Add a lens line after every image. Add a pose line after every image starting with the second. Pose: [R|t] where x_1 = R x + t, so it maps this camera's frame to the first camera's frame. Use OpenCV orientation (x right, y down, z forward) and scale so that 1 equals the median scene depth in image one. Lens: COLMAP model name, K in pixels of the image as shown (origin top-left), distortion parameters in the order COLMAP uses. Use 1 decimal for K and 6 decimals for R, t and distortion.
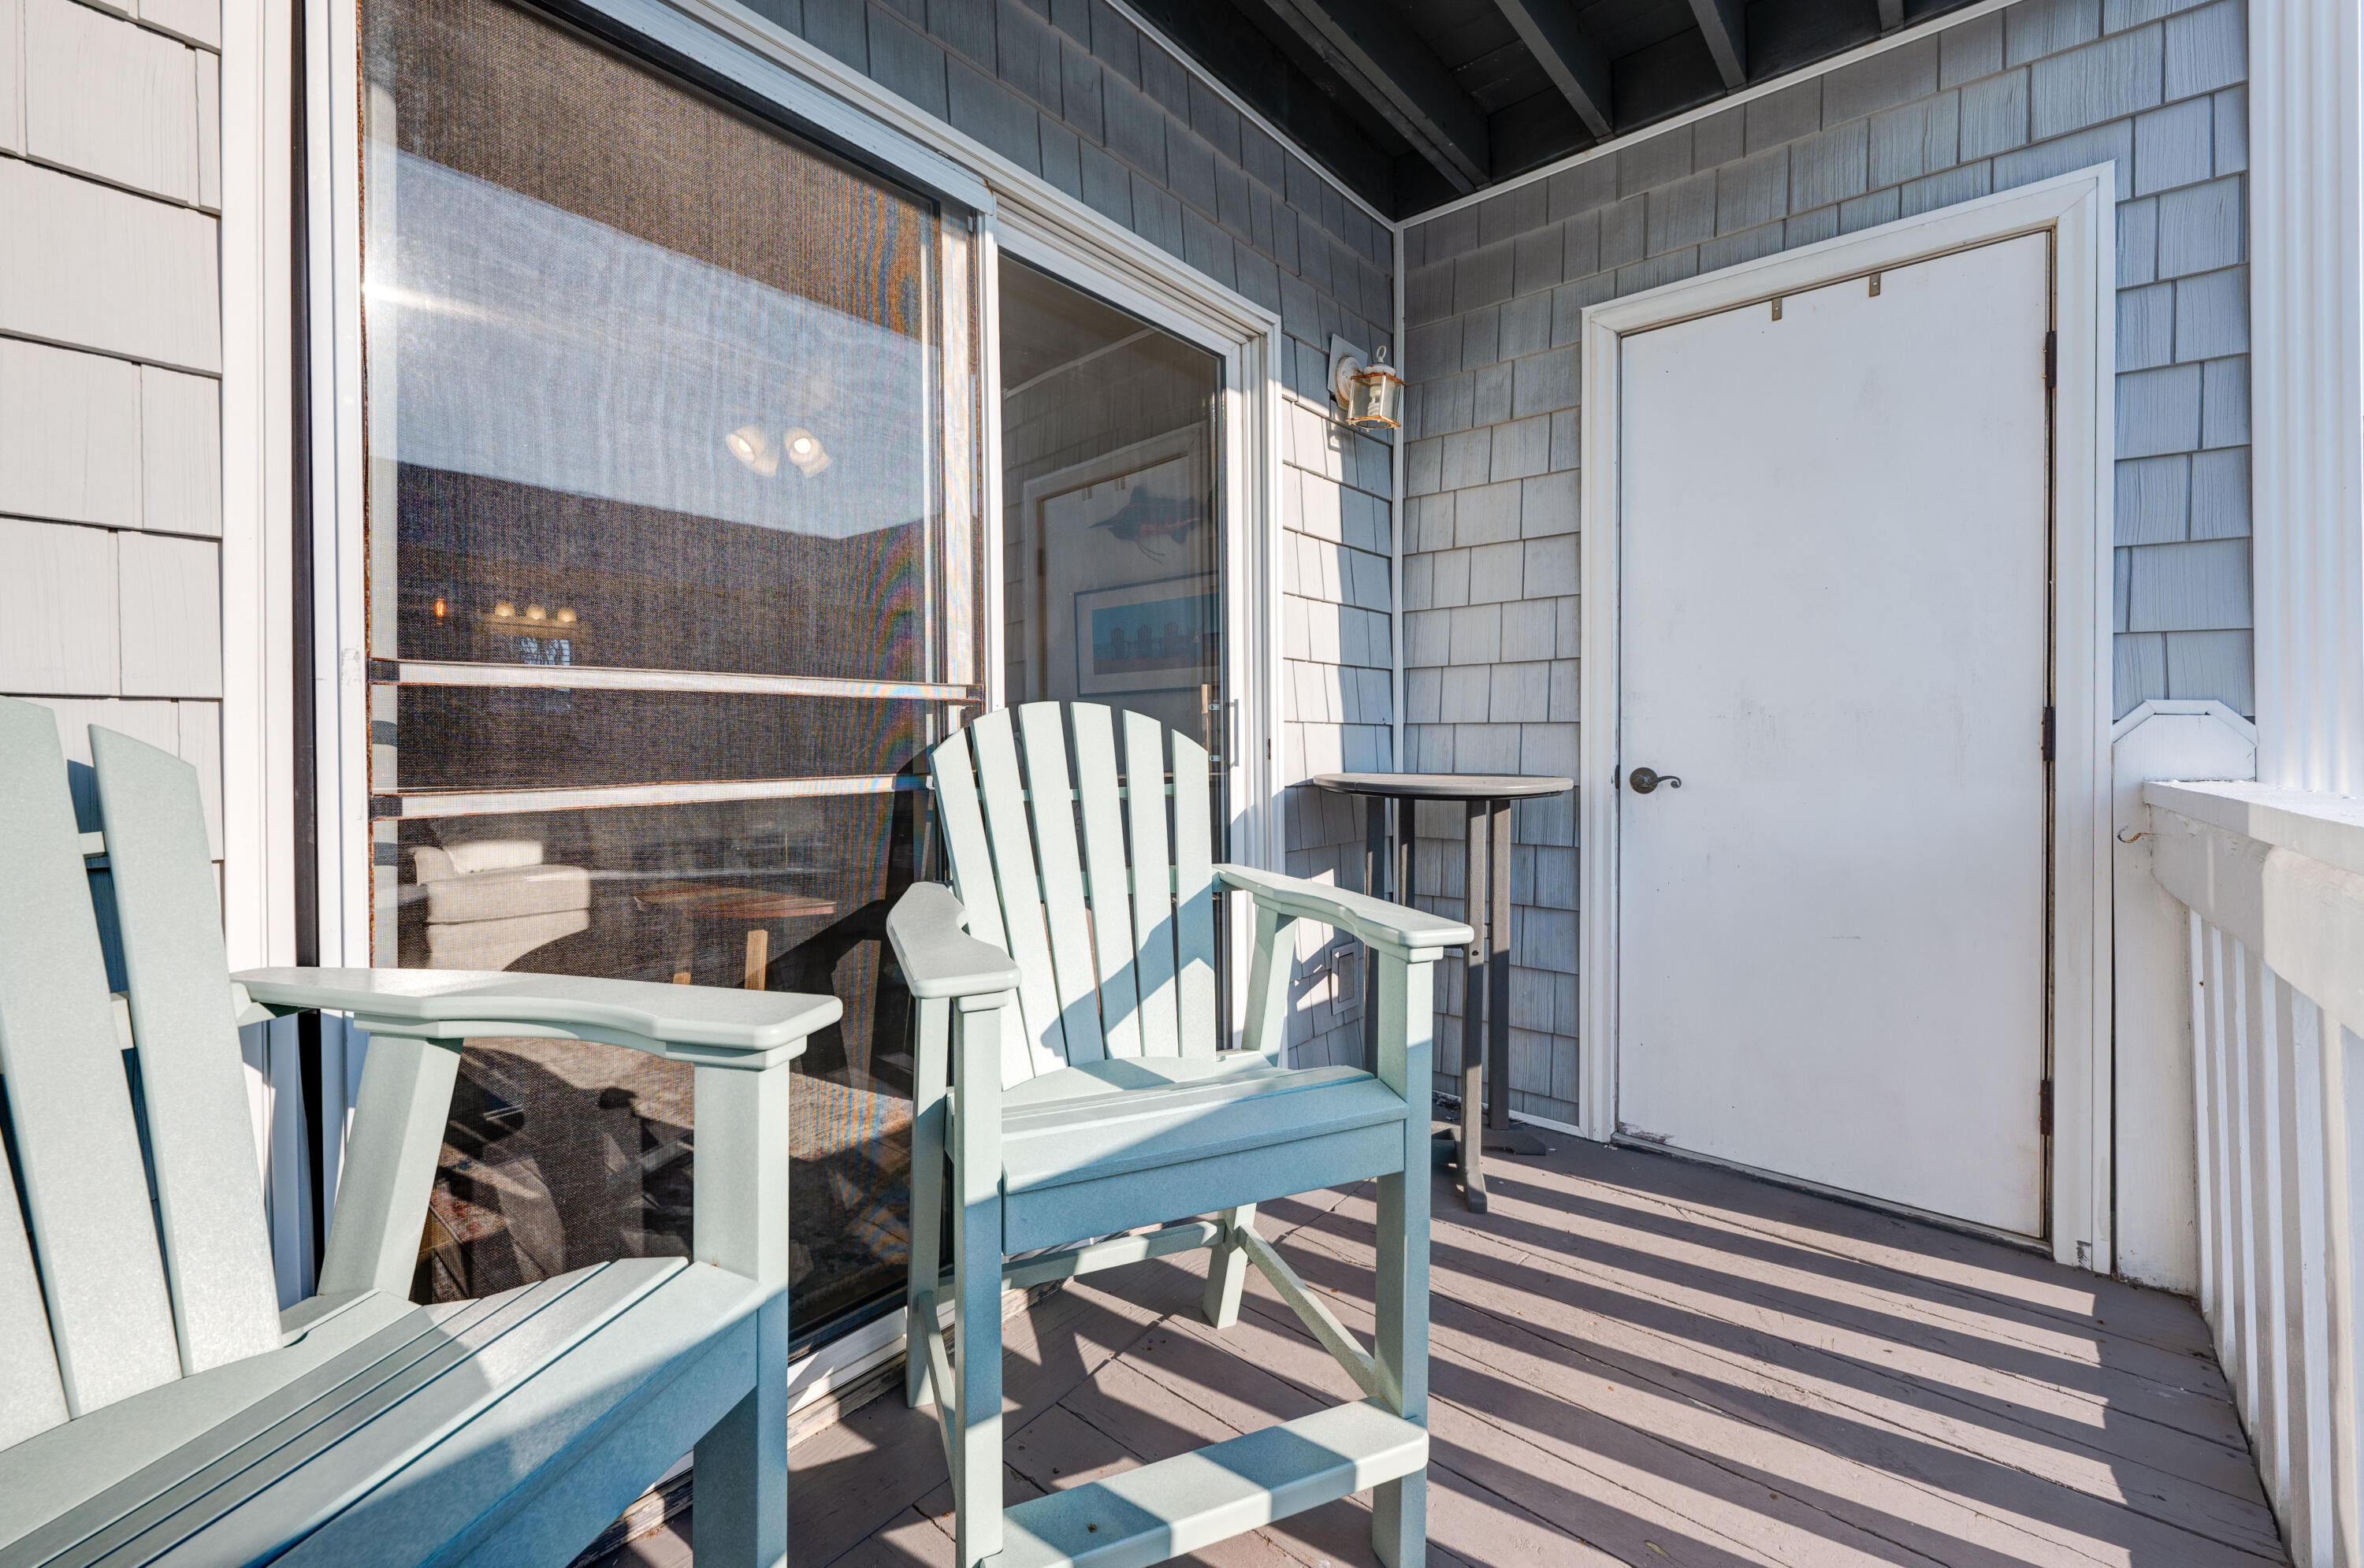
lens RADIAL K [[959.4, 0, 1195.4], [0, 959.4, 775.2], [0, 0, 1]] dist [-0.001254, 0.000252]
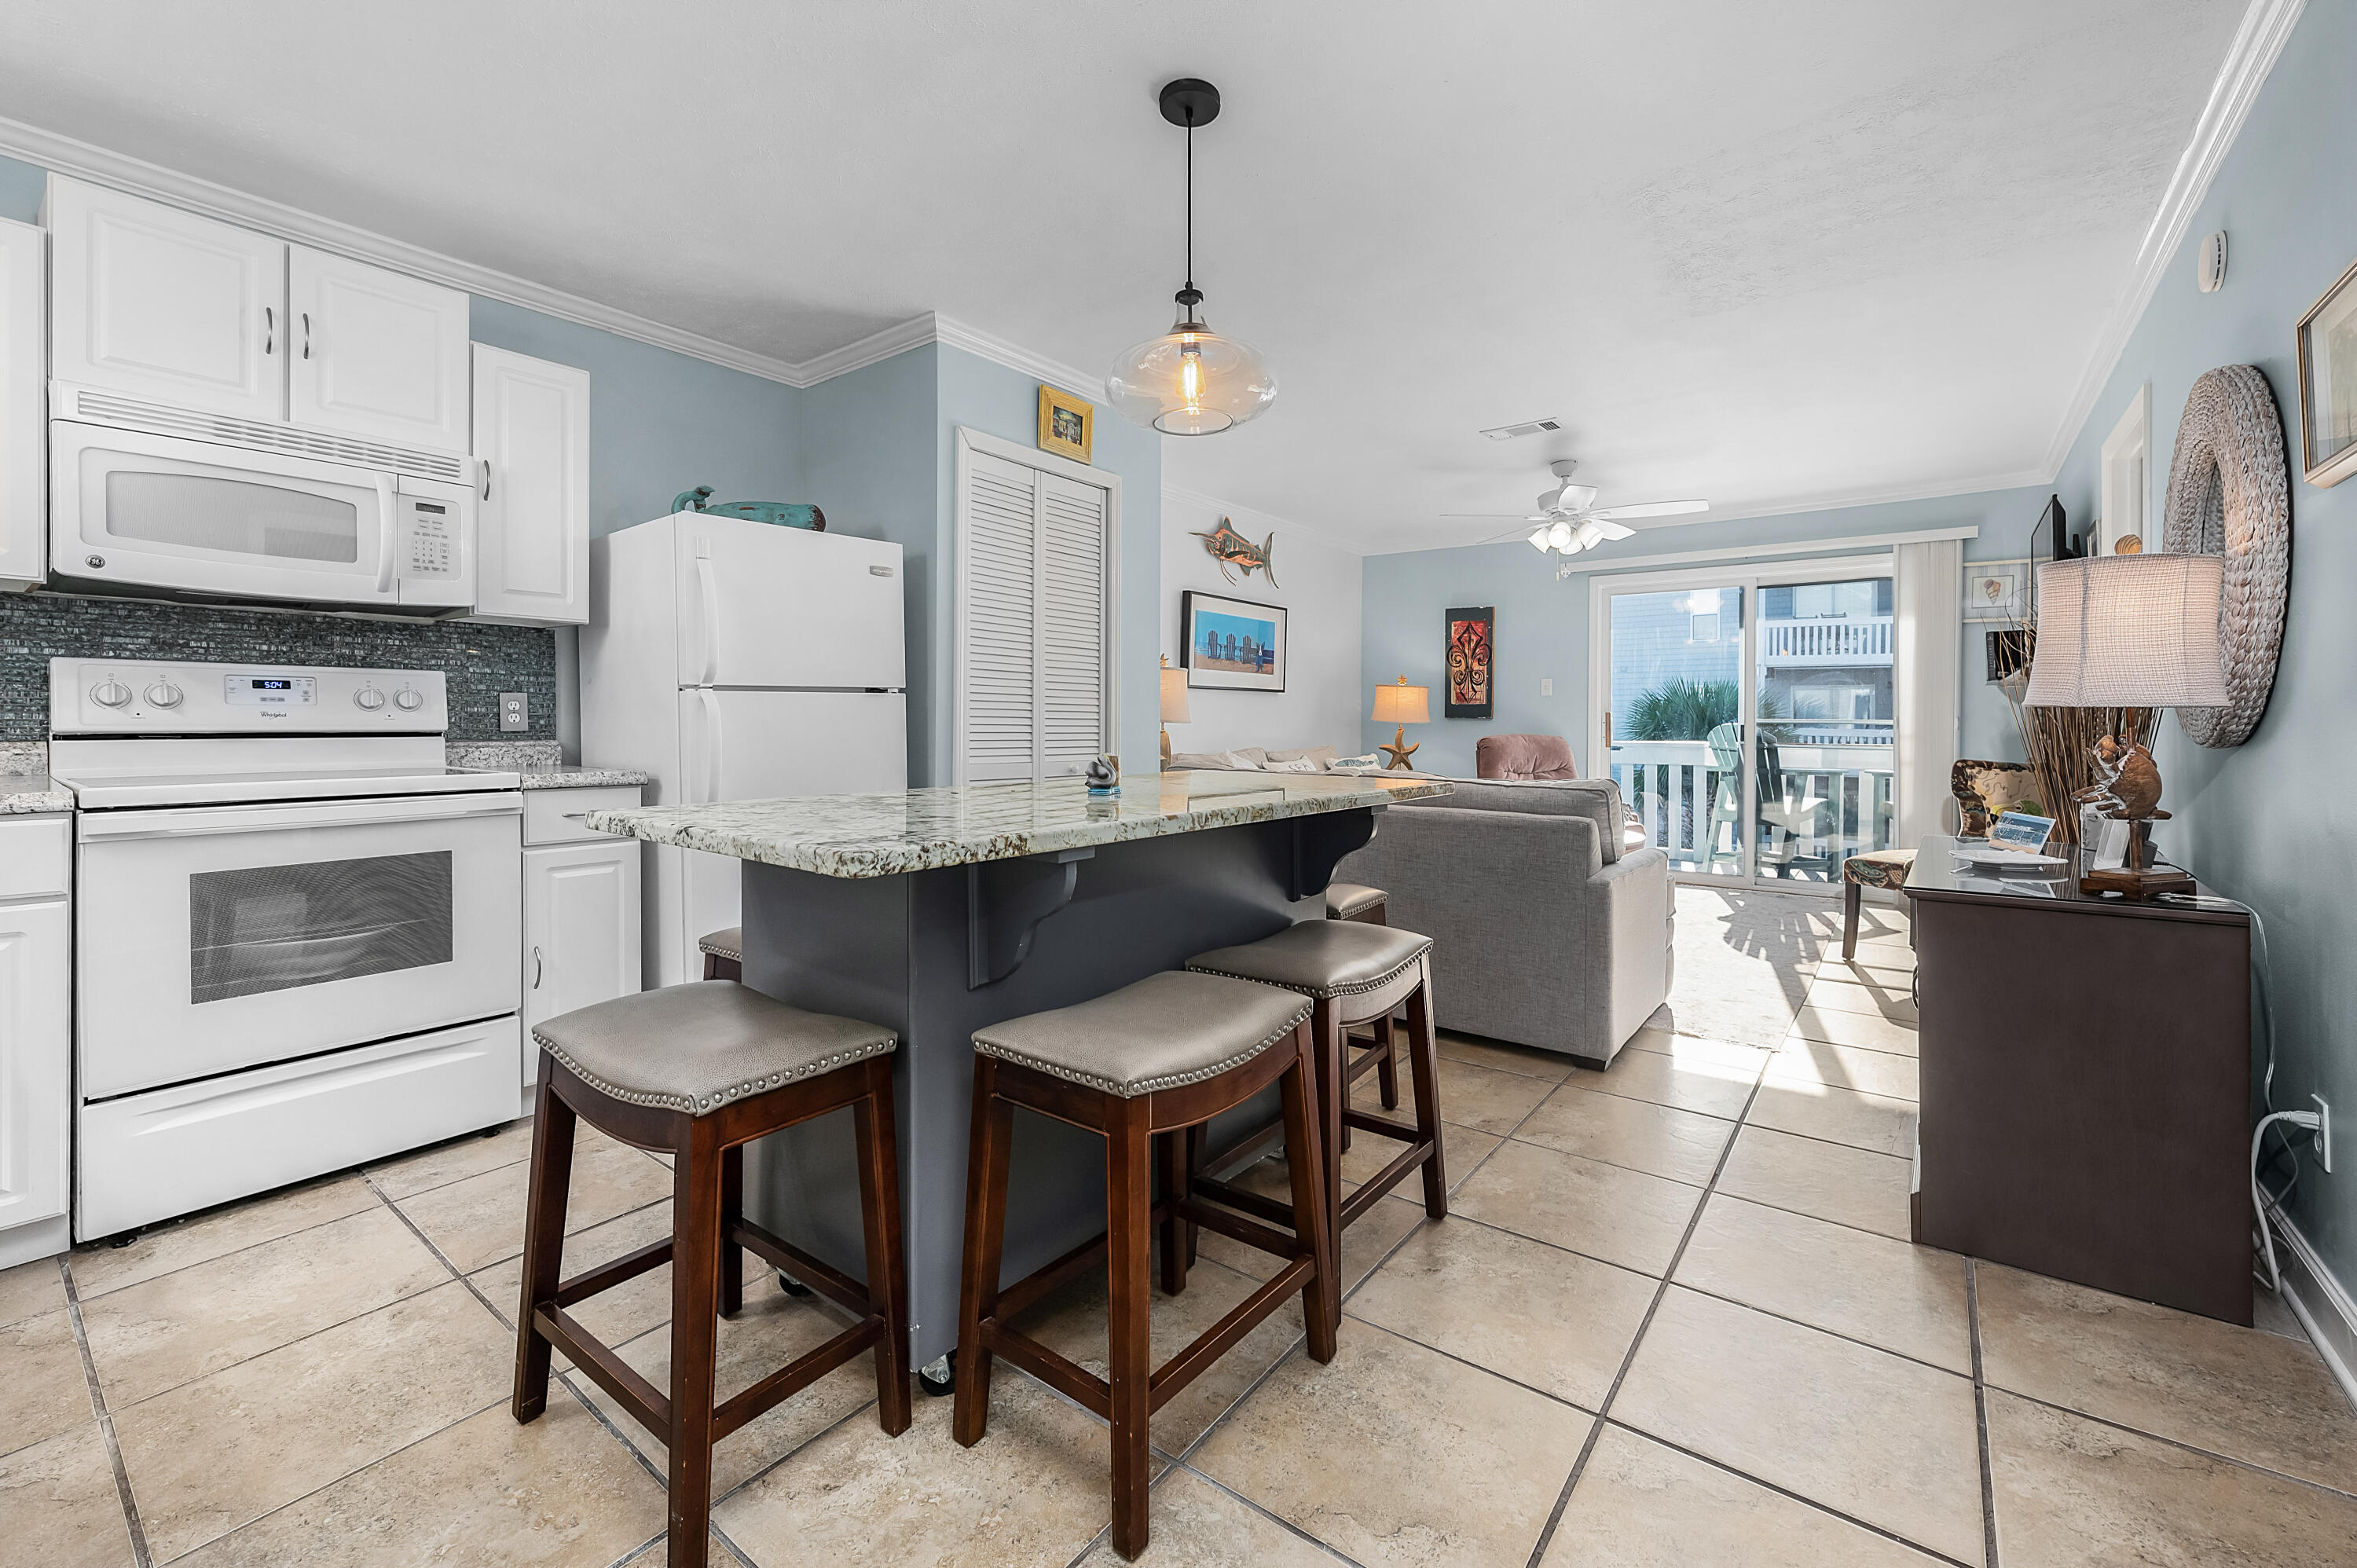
lens RADIAL K [[980.0, 0, 1190.0], [0, 980.0, 721.1], [0, 0, 1]] dist [-0.000016, -0.000117]
pose [[-0.063285, 0.001170, 0.997995, -1.297017], [0.014227, 0.999899, -0.000270, -0.044796], [-0.997894, 0.014181, -0.063295, 1.129645]]
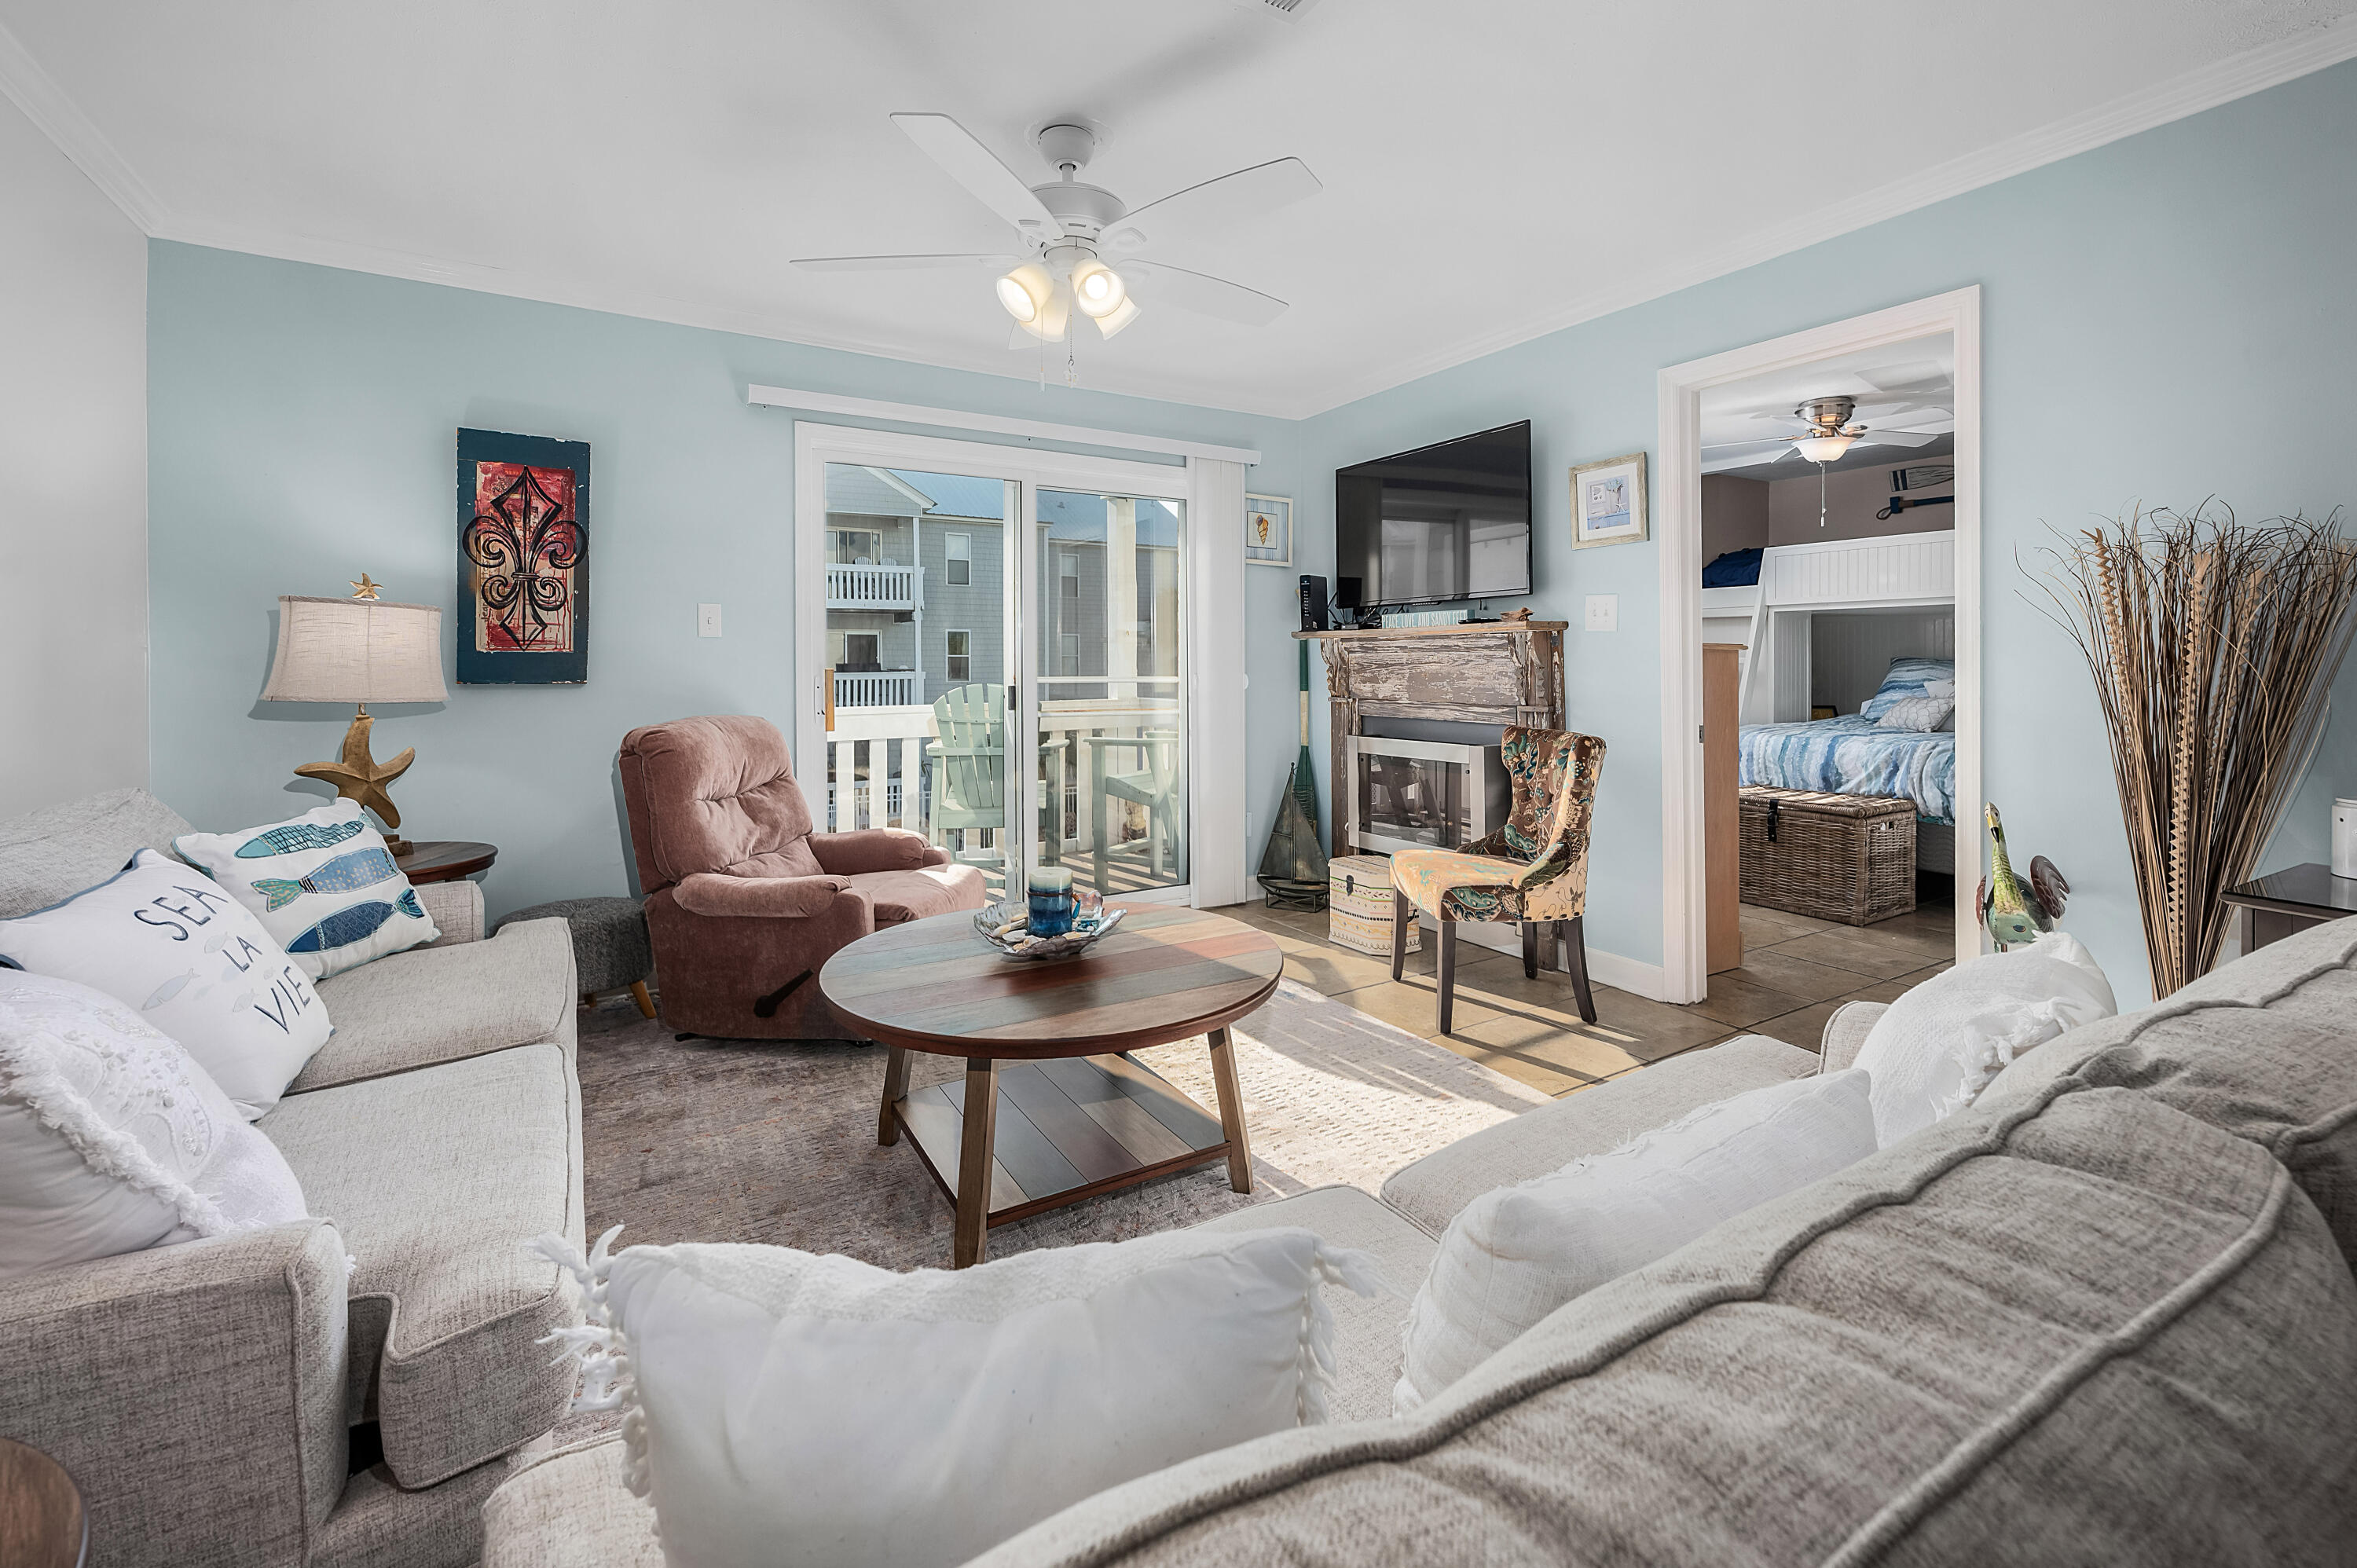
lens RADIAL K [[984.3, 0, 1182.5], [0, 984.3, 667.2], [0, 0, 1]] dist [0.000246, 0.000052]
pose [[-0.951049, 0.002226, 0.309031, -0.491431], [0.009817, 0.999687, 0.023011, -0.064922], [-0.308883, 0.024918, -0.950773, 1.112072]]
